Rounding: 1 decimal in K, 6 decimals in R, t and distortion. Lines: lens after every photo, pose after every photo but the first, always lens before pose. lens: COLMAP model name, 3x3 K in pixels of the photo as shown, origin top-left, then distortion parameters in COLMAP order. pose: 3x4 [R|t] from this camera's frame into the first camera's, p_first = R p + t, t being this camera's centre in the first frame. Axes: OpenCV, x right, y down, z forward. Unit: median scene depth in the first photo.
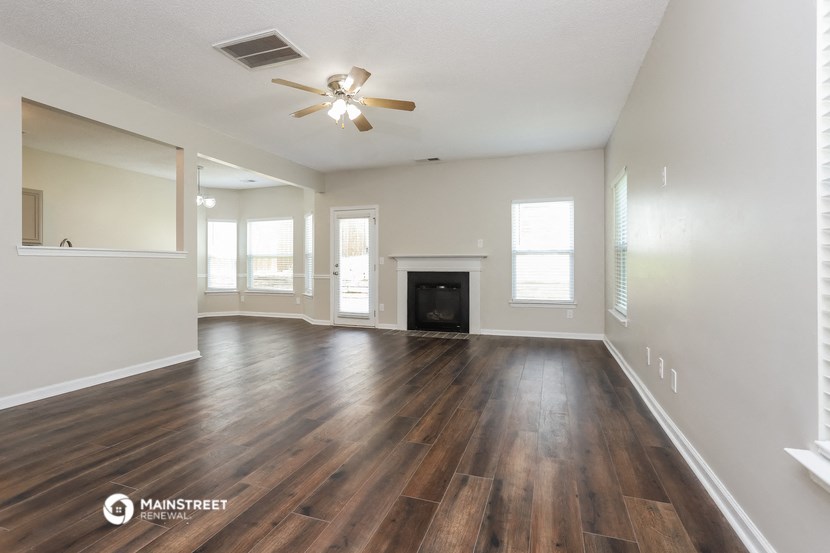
lens RADIAL K [[408.5, 0, 412.6], [0, 408.5, 269.6], [0, 0, 1]] dist [-0.000859, -0.000109]
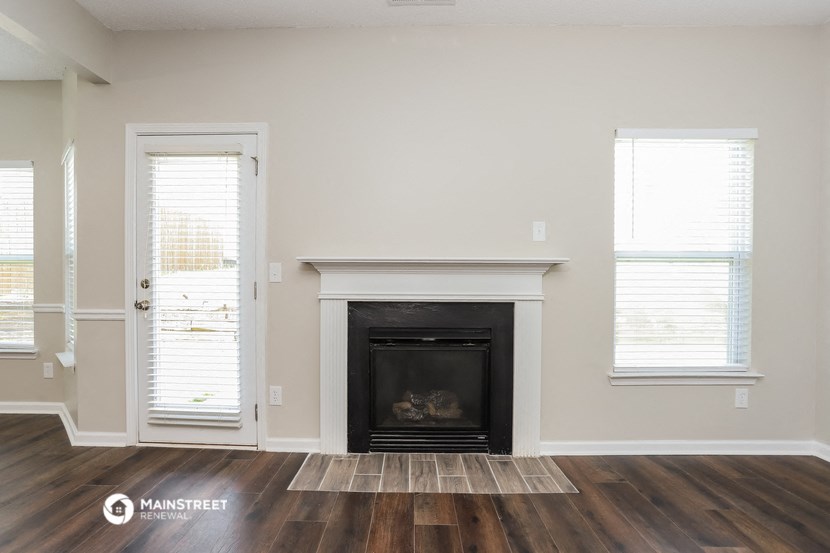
lens RADIAL K [[365.0, 0, 415.7], [0, 365.0, 278.5], [0, 0, 1]] dist [-0.019789, -0.000031]
pose [[0.950348, 0.000780, 0.311187, -0.056730], [-0.002388, 0.999986, 0.004788, -0.017978], [-0.311179, -0.005293, 0.950337, 0.637942]]
